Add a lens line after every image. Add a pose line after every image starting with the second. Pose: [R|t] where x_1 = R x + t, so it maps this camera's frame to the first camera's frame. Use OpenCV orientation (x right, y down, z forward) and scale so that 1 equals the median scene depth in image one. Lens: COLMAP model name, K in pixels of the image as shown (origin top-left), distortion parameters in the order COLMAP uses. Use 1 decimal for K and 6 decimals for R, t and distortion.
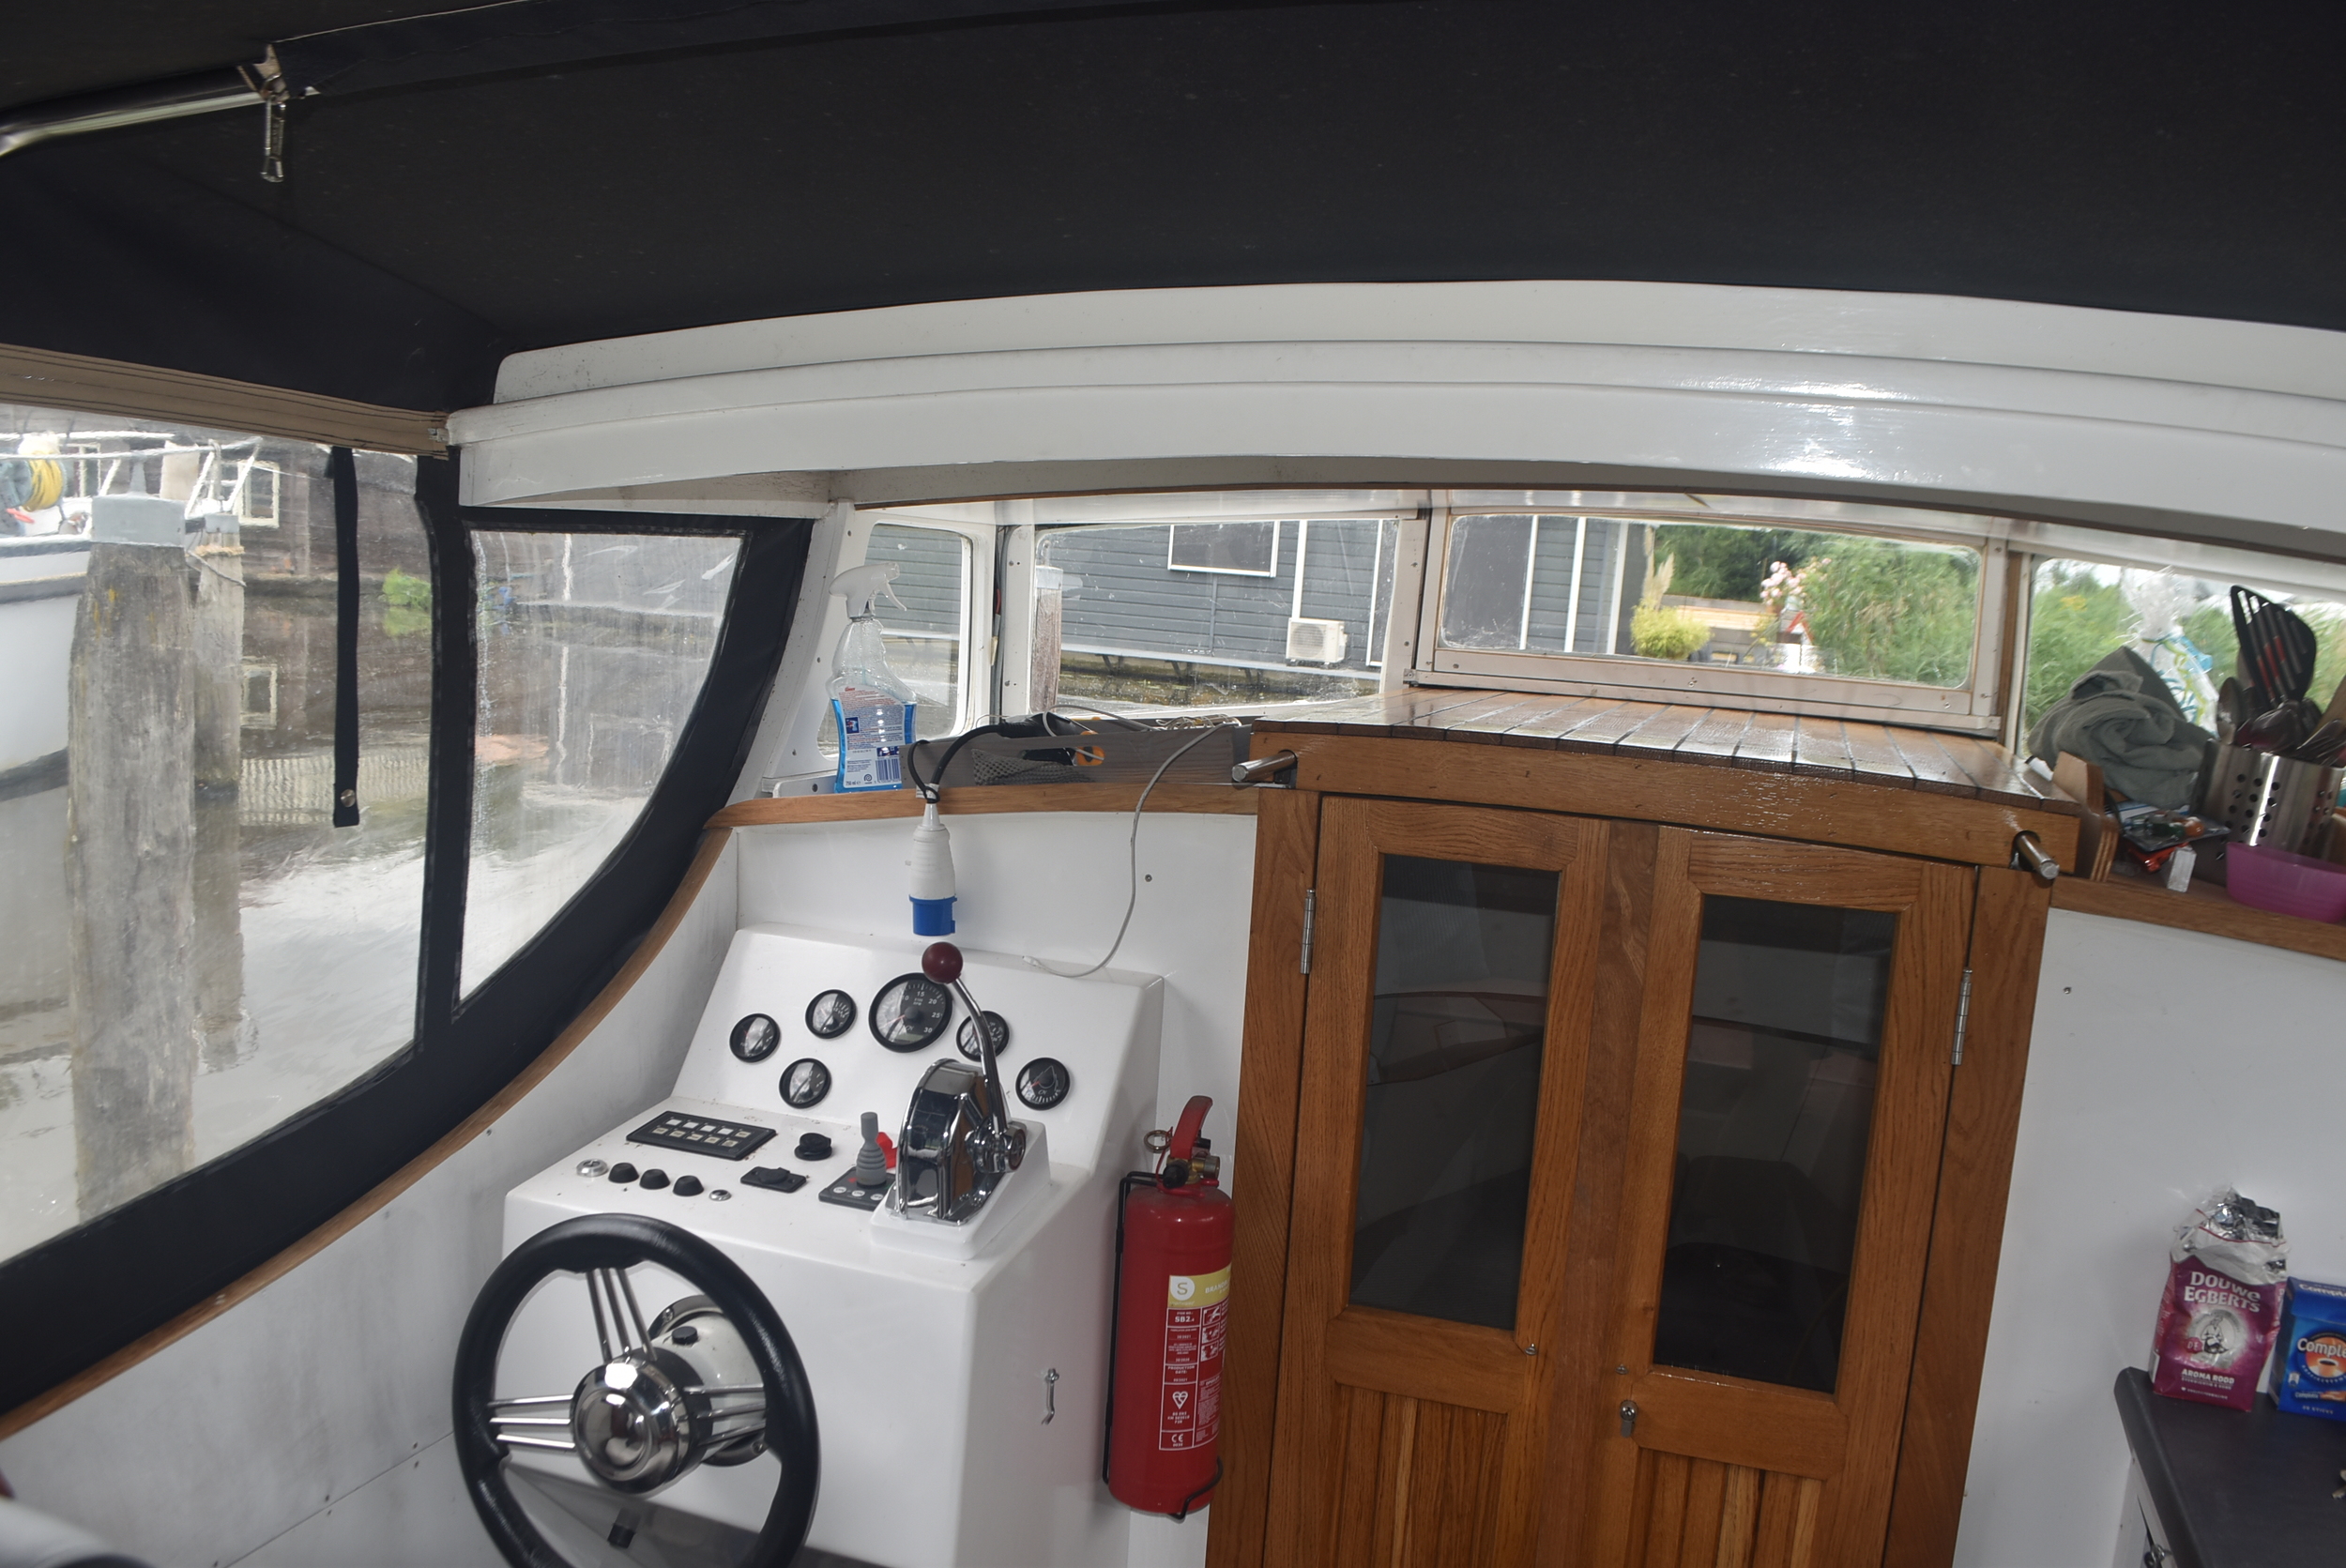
lens RADIAL K [[1851.5, 0, 1157.5], [0, 1851.5, 845.6], [0, 0, 1]] dist [-0.077265, 0.010181]
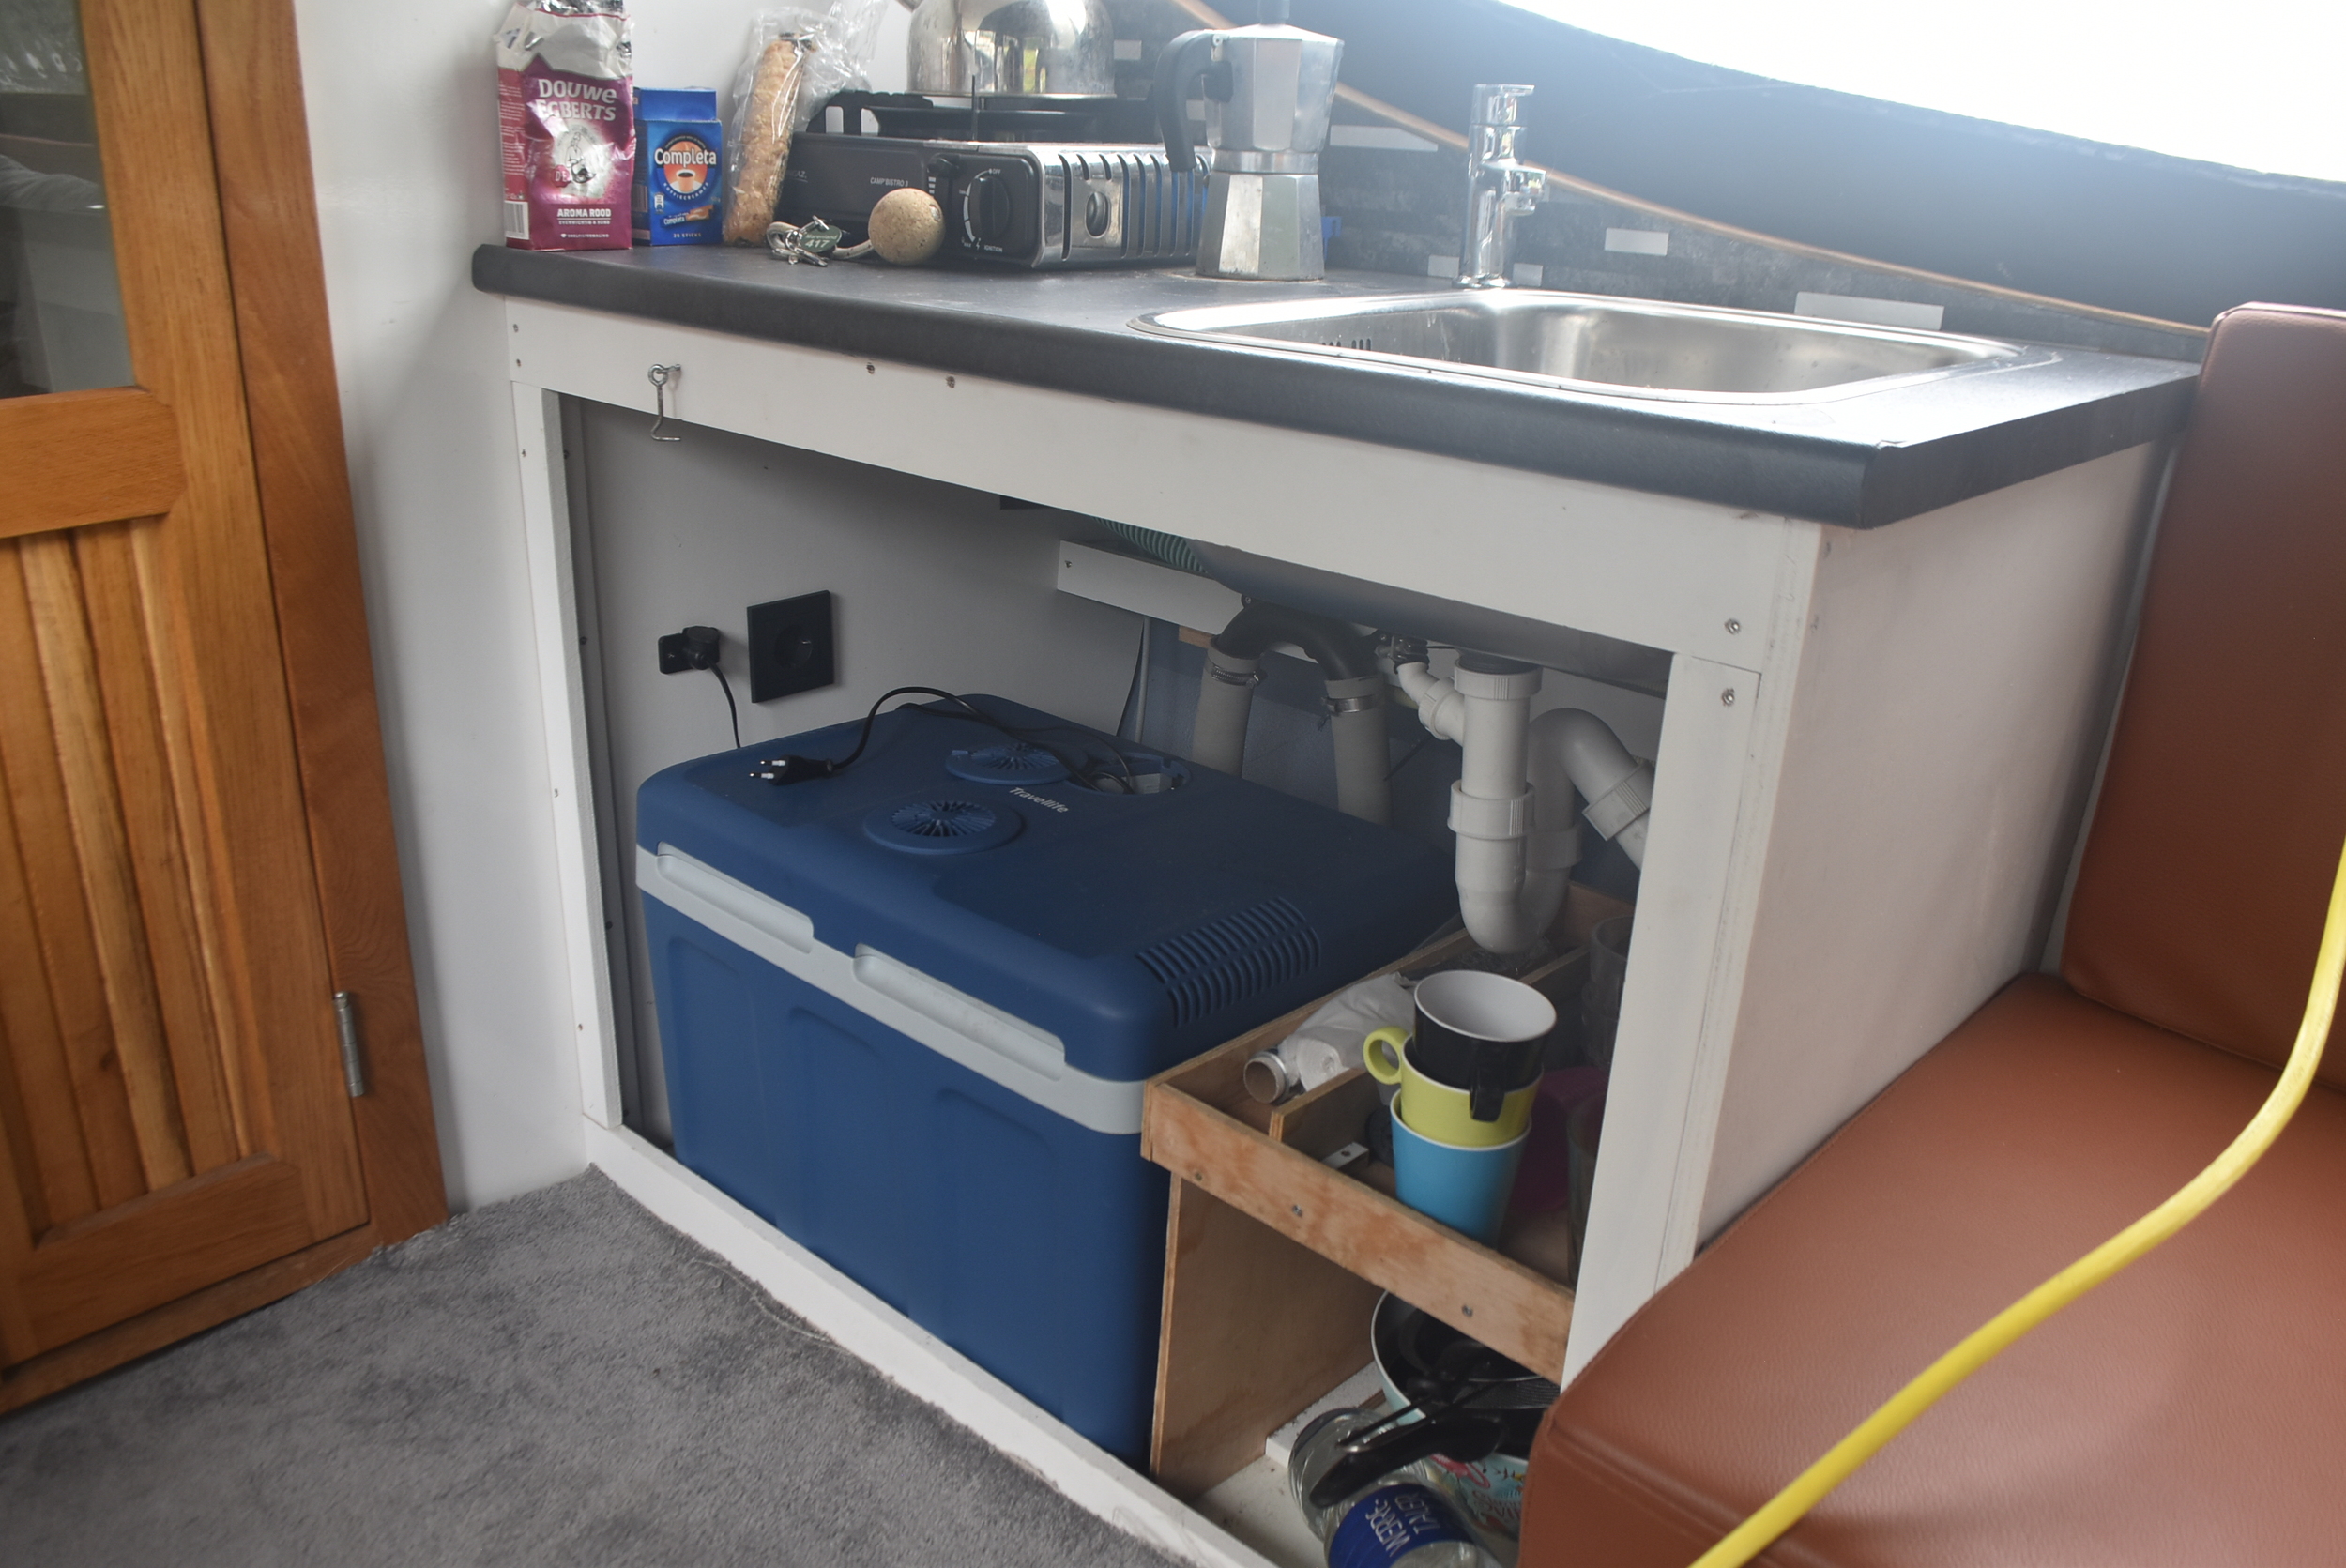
lens RADIAL K [[1843.2, 0, 1160.7], [0, 1843.2, 833.3], [0, 0, 1]] dist [-0.080646, 0.008586]
pose [[0.399632, -0.388943, 0.830071, -0.089479], [0.129202, 0.920383, 0.369057, 0.250098], [-0.907525, -0.040240, 0.418066, 0.356588]]
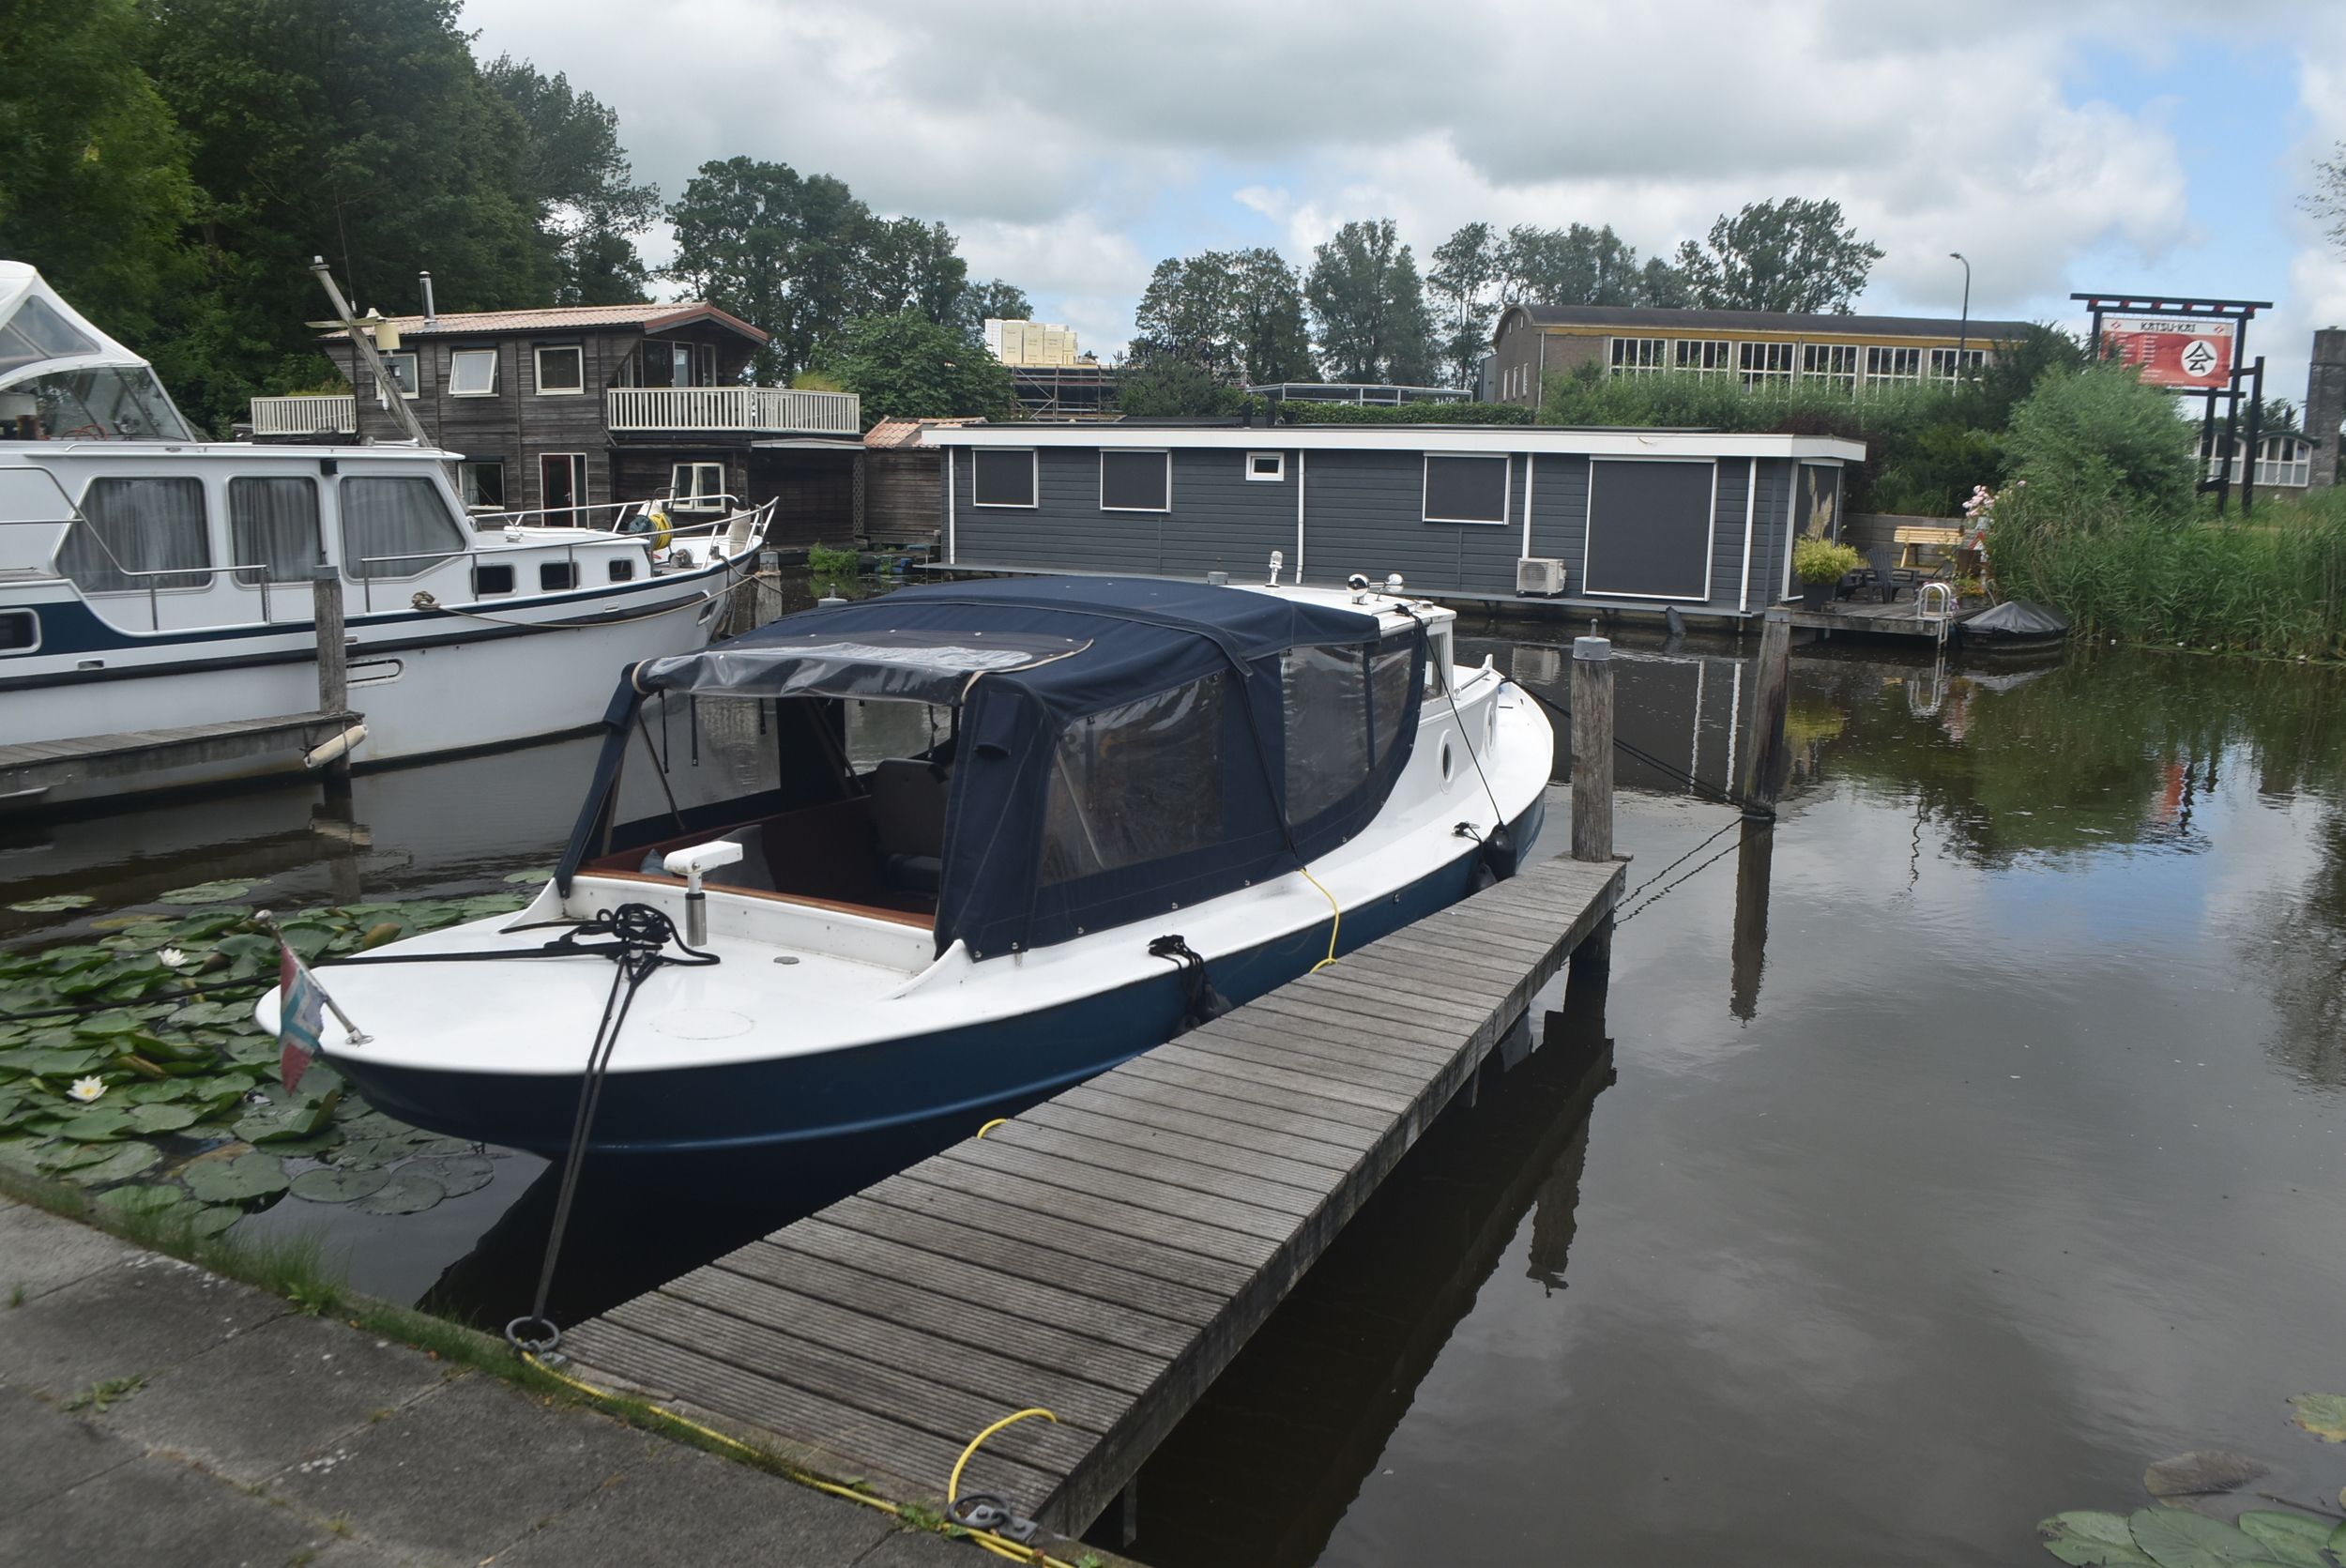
lens RADIAL K [[1851.5, 0, 1157.5], [0, 1851.5, 845.6], [0, 0, 1]] dist [-0.077265, 0.010181]
pose [[0.979860, -0.014134, -0.199184, 1.045493], [0.022396, 0.998977, 0.039283, 0.200411], [0.198425, -0.042953, 0.979174, -3.489994]]
